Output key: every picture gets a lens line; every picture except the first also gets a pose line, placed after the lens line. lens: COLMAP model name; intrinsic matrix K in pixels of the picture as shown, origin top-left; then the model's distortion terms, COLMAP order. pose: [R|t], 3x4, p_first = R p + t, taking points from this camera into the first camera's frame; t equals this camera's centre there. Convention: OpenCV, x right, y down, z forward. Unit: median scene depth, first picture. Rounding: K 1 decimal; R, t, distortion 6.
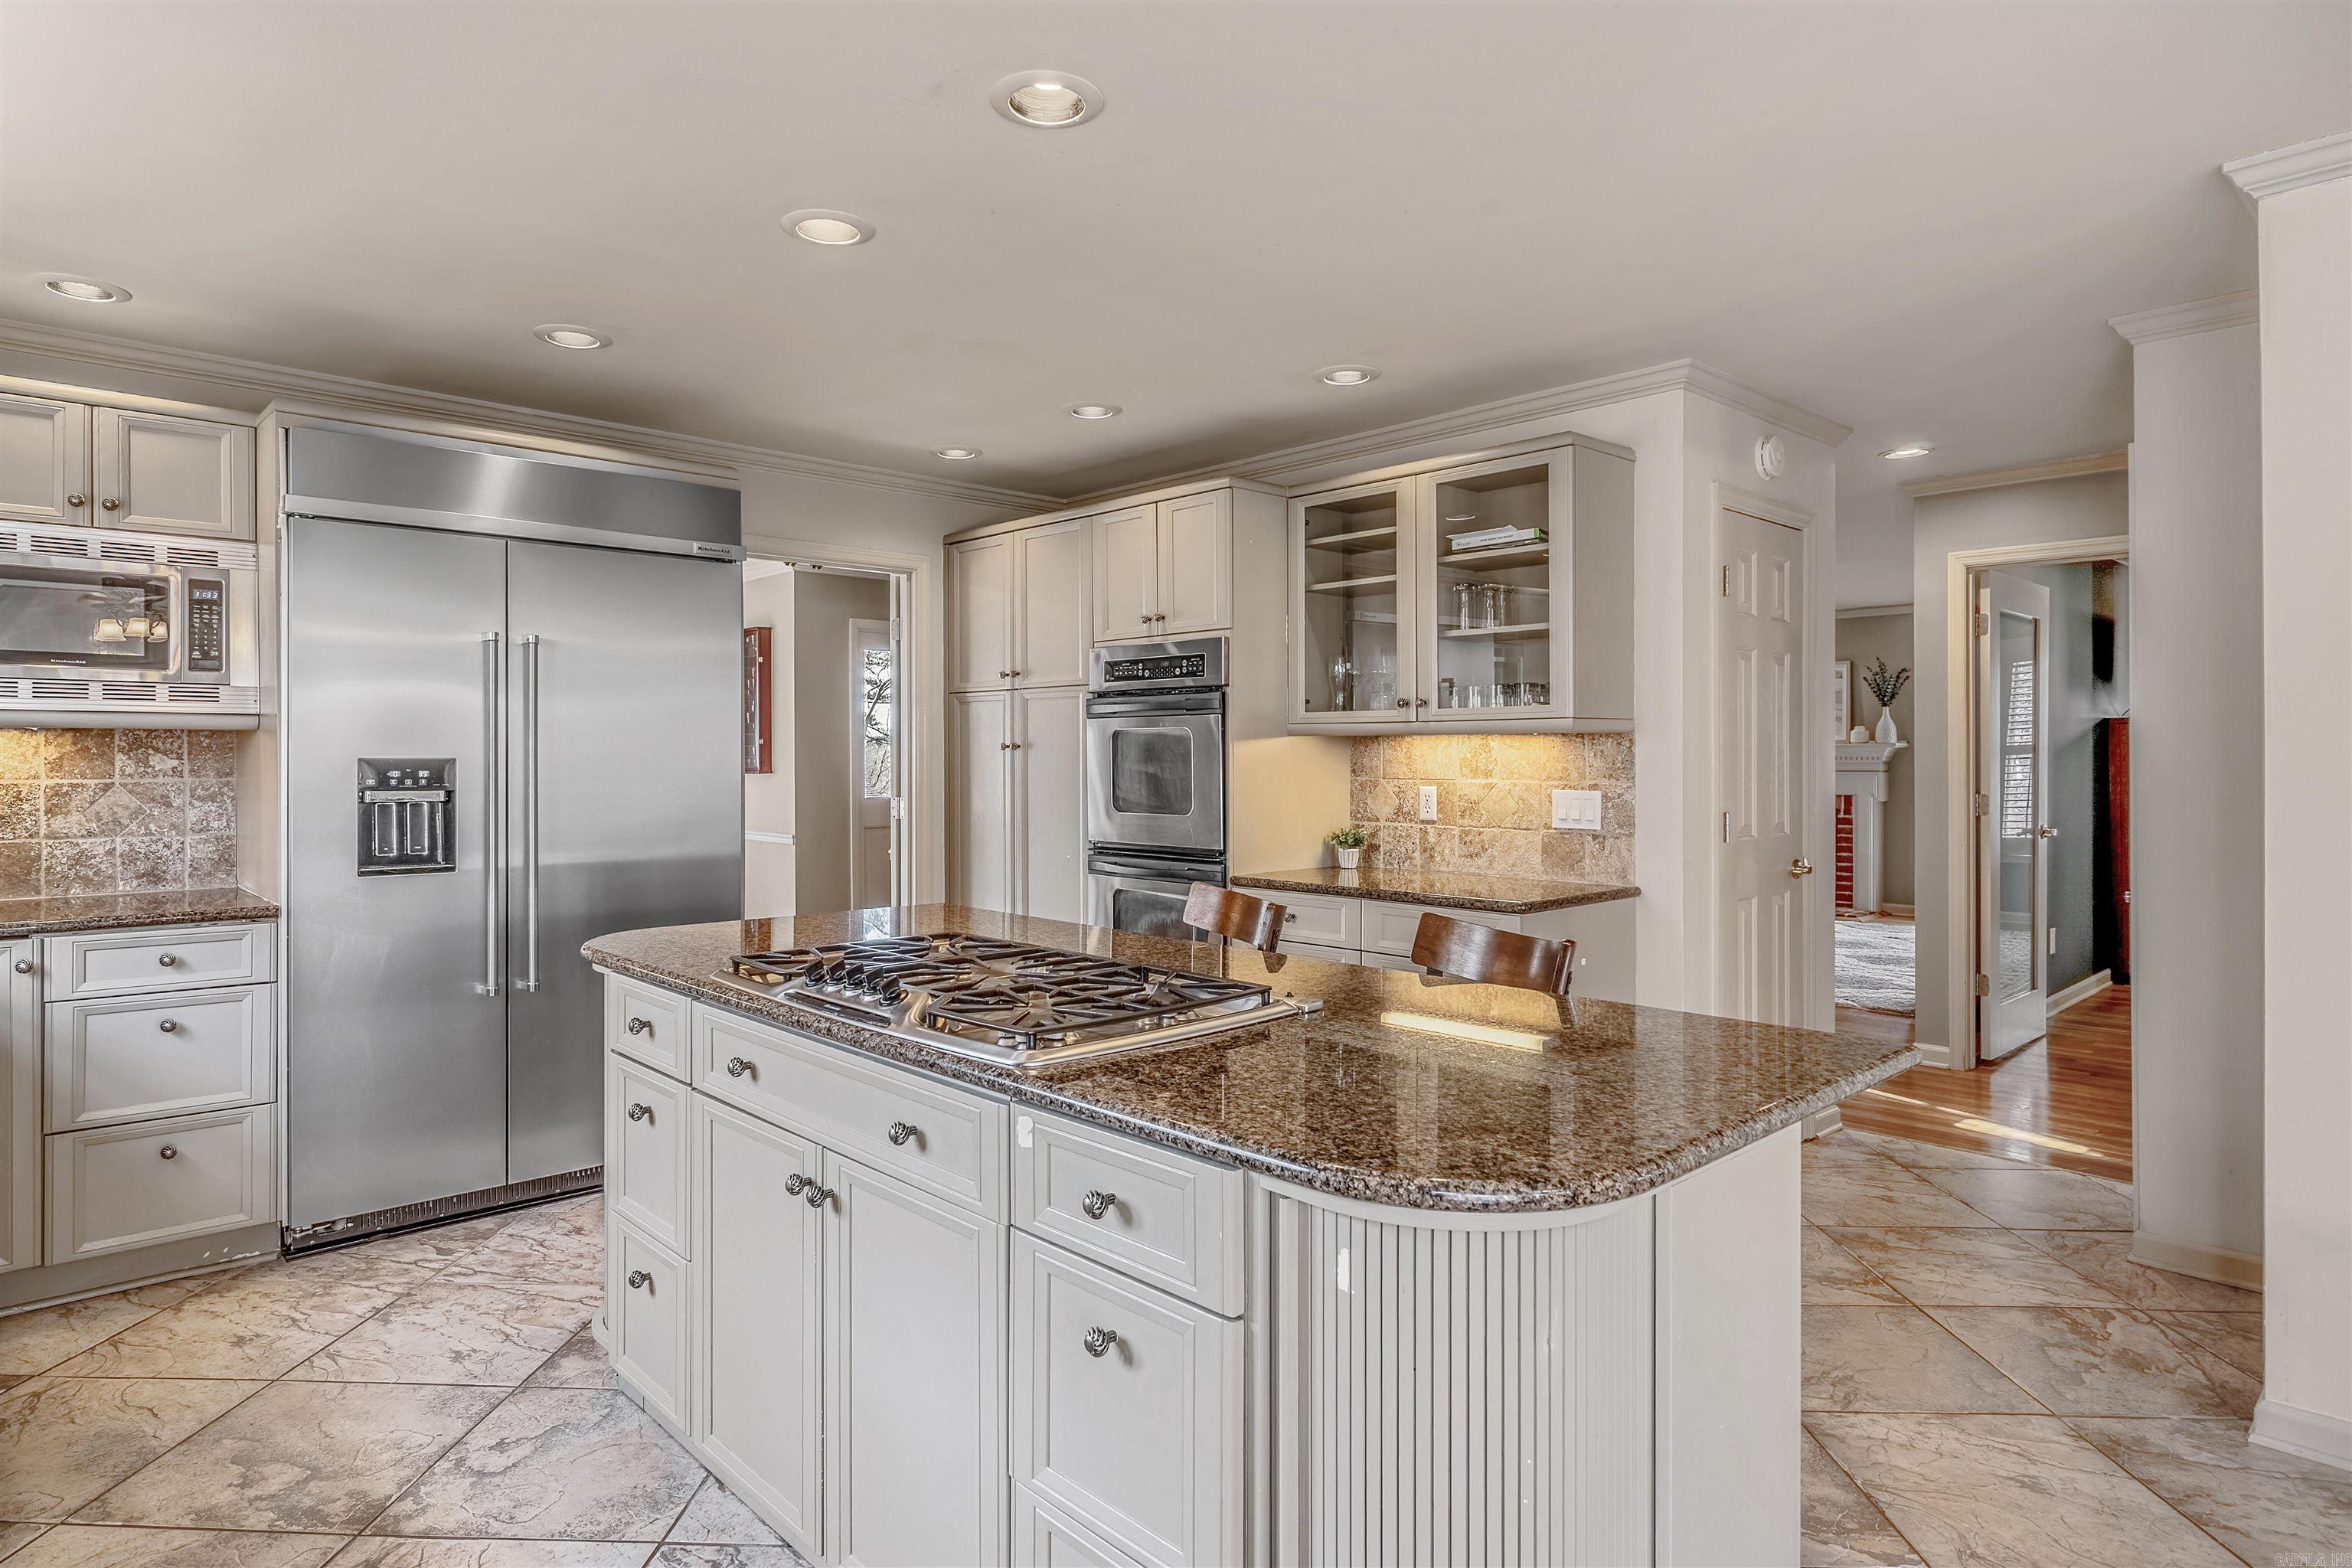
lens RADIAL K [[1311.3, 0, 1168.2], [0, 1311.3, 764.3], [0, 0, 1]] dist [-0.004858, -0.000902]
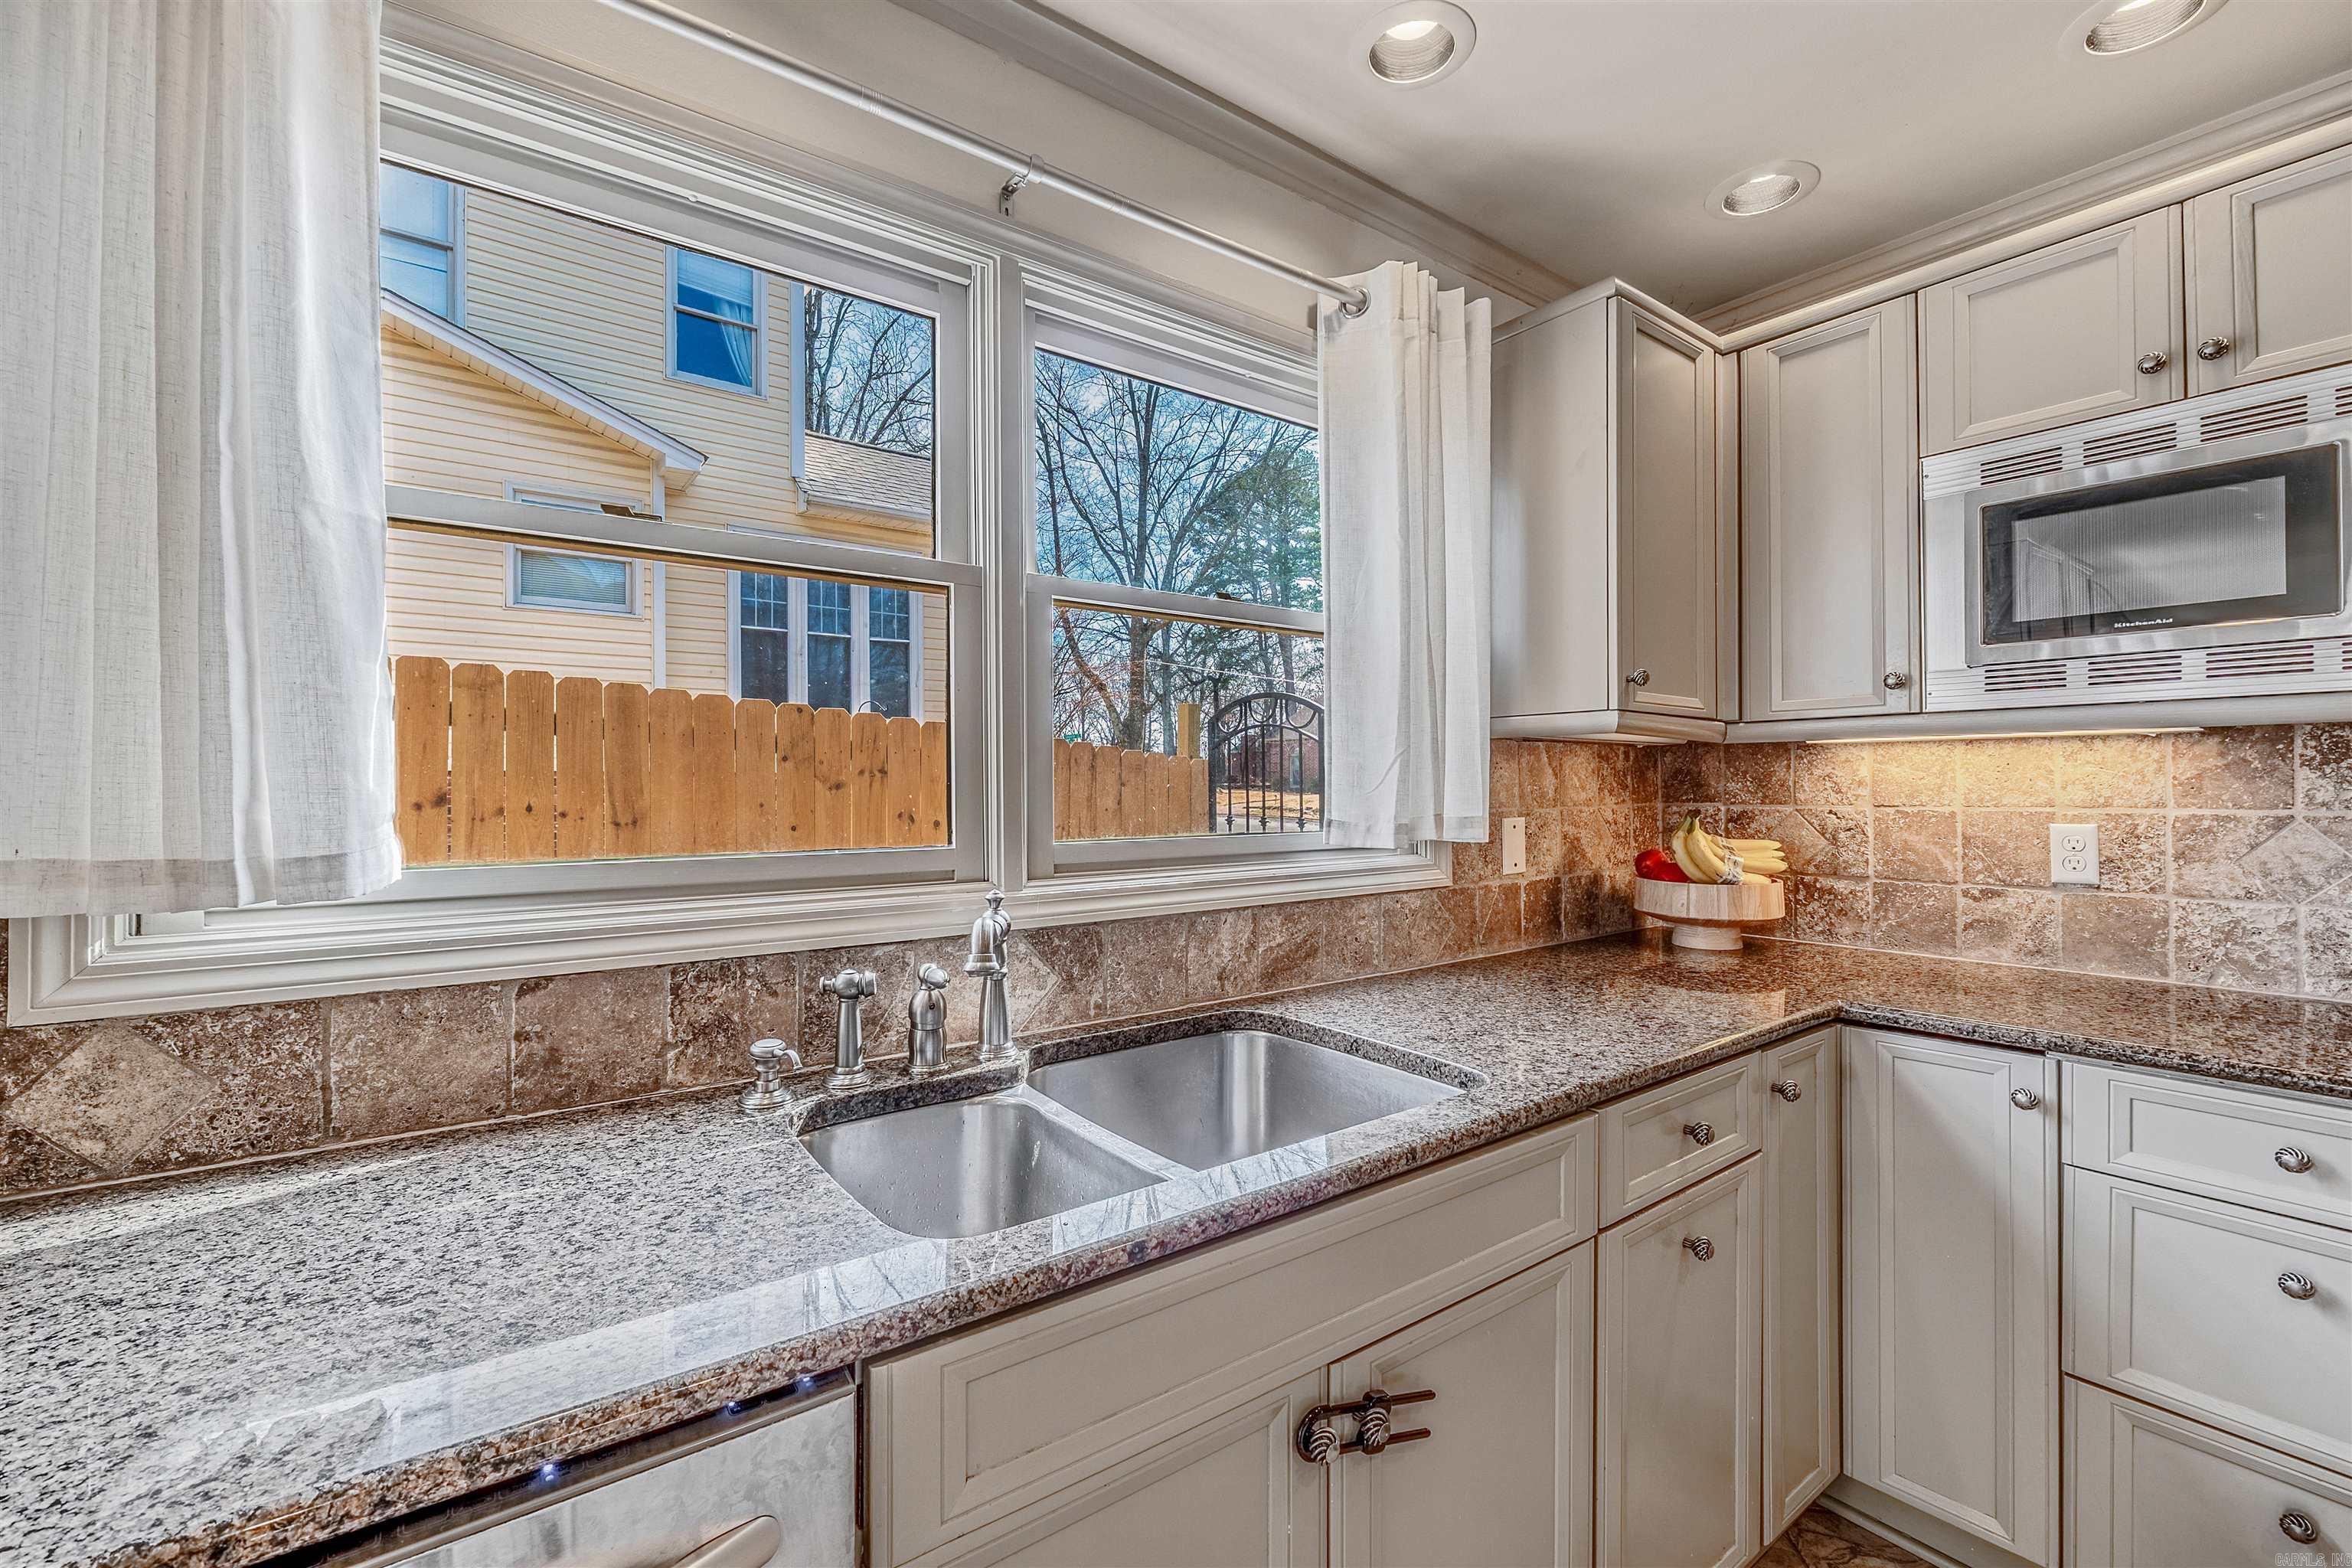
lens RADIAL K [[1007.3, 0, 1173.3], [0, 1007.3, 777.4], [0, 0, 1]] dist [-0.003288, 0.000125]
pose [[-0.106987, -0.009929, -0.994211, -0.285899], [-0.001328, 0.999951, -0.009843, 0.001254], [0.994260, 0.000267, -0.106995, 0.539114]]
